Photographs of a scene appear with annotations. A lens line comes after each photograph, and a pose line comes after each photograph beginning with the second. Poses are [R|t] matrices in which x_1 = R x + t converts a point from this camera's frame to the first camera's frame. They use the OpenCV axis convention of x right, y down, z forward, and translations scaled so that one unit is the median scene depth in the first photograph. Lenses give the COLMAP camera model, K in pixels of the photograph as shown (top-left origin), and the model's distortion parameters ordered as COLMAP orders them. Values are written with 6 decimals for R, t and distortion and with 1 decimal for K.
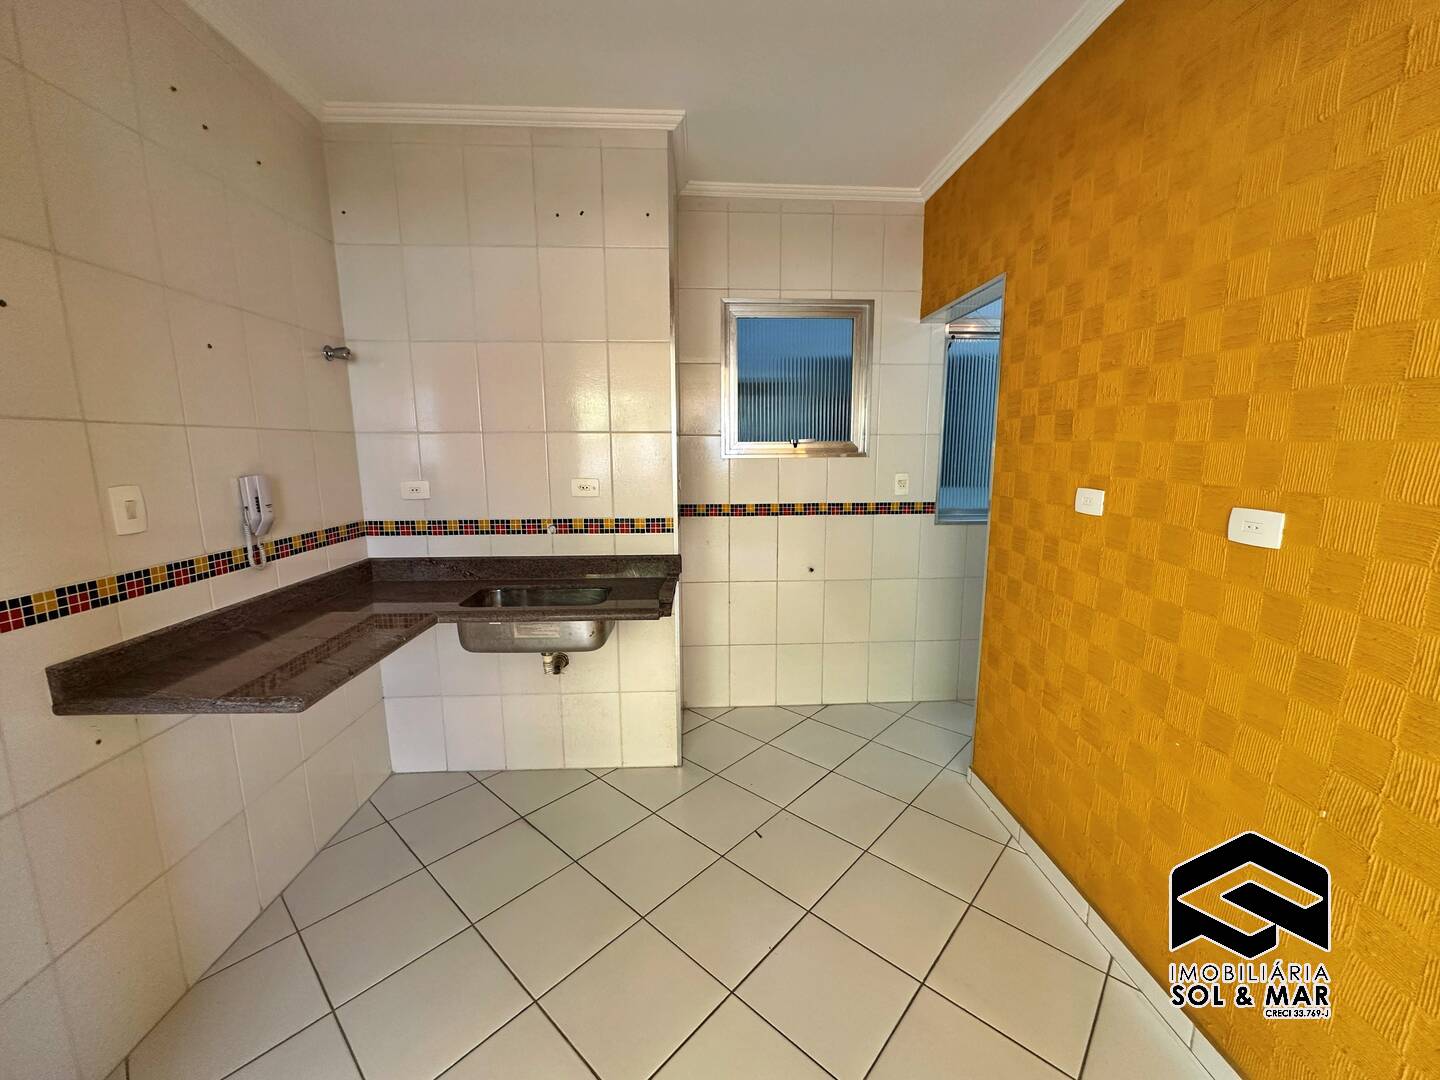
lens RADIAL K [[573.3, 0, 720.7], [0, 573.3, 542.0], [0, 0, 1]] dist [-0.004646, 0.000730]
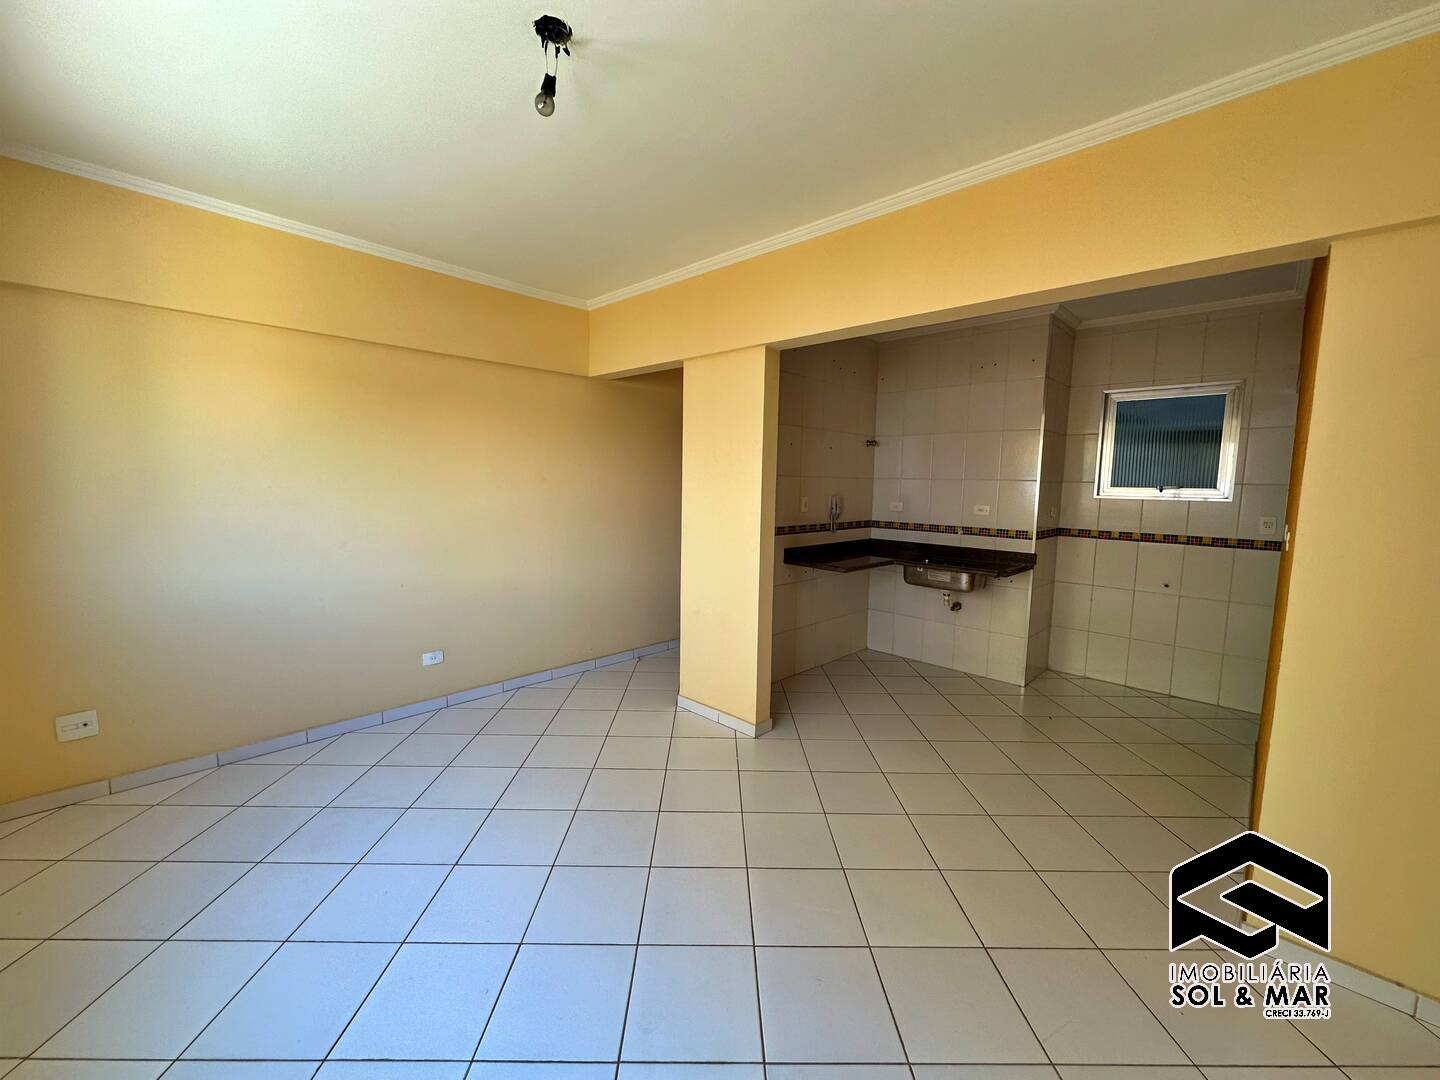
lens RADIAL K [[573.3, 0, 718.4], [0, 573.3, 540.3], [0, 0, 1]] dist [-0.004646, 0.000730]
pose [[0.679013, 0.092527, -0.728272, 0.517330], [-0.139674, 0.990188, -0.004423, 0.121035], [0.720717, 0.104724, 0.685274, -0.814489]]
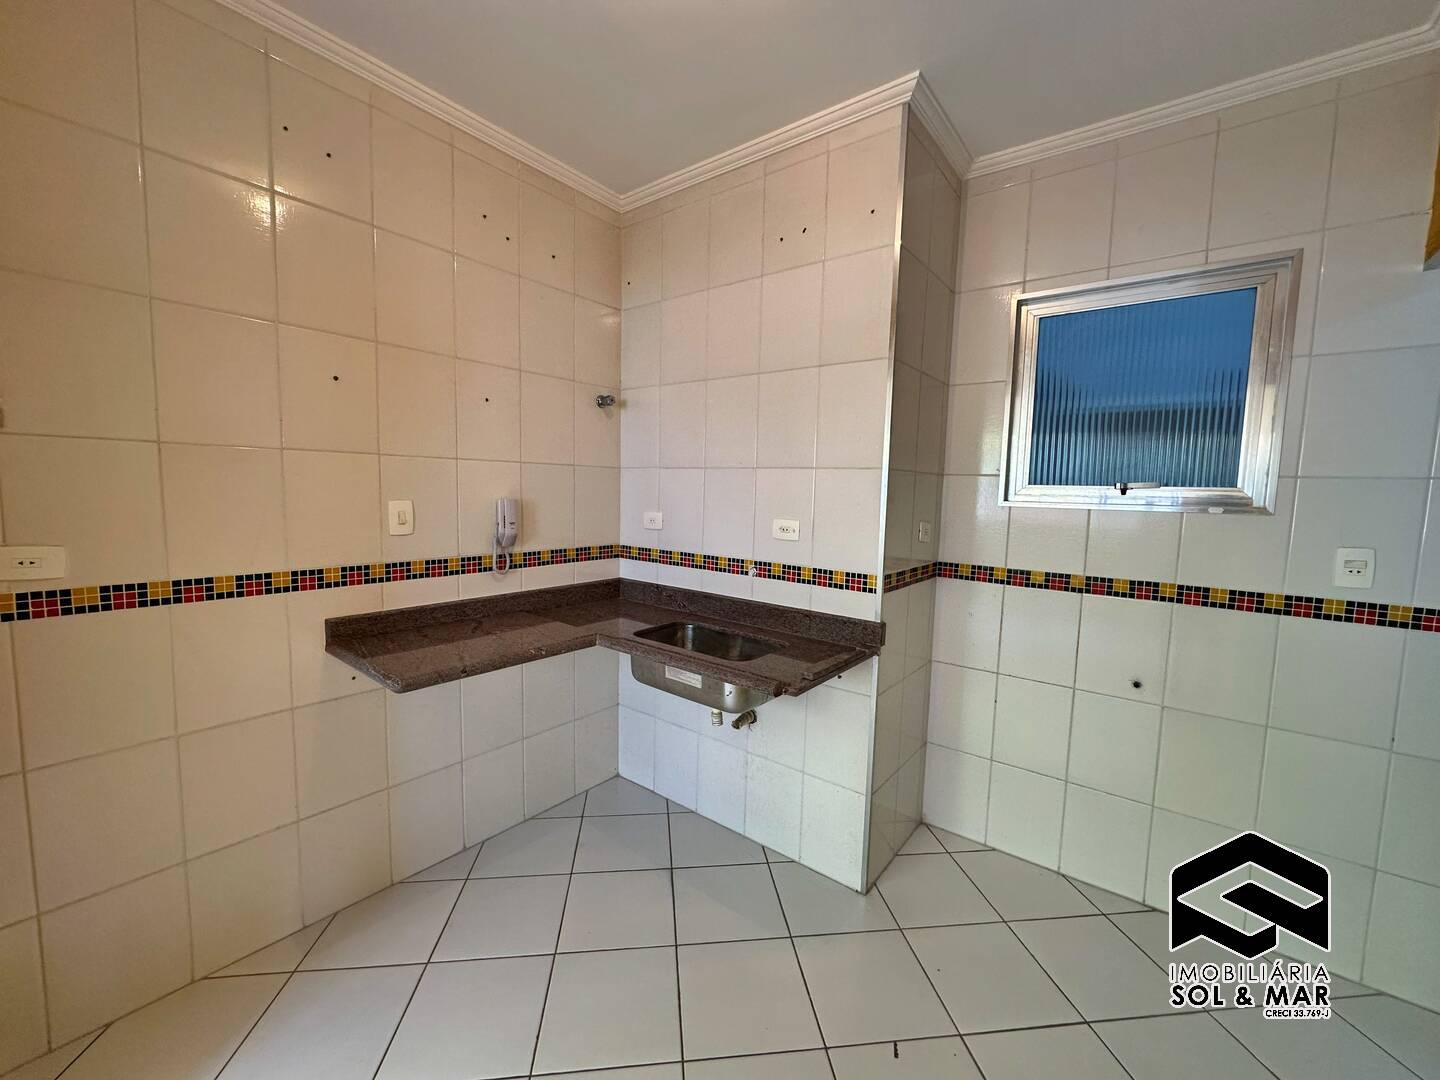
lens RADIAL K [[573.3, 0, 721.1], [0, 573.3, 541.9], [0, 0, 1]] dist [-0.004646, 0.000730]
pose [[0.756269, 0.084981, -0.648718, 0.266679], [-0.135060, 0.990450, -0.027704, -0.037138], [0.640168, 0.108567, 0.760525, 0.254086]]
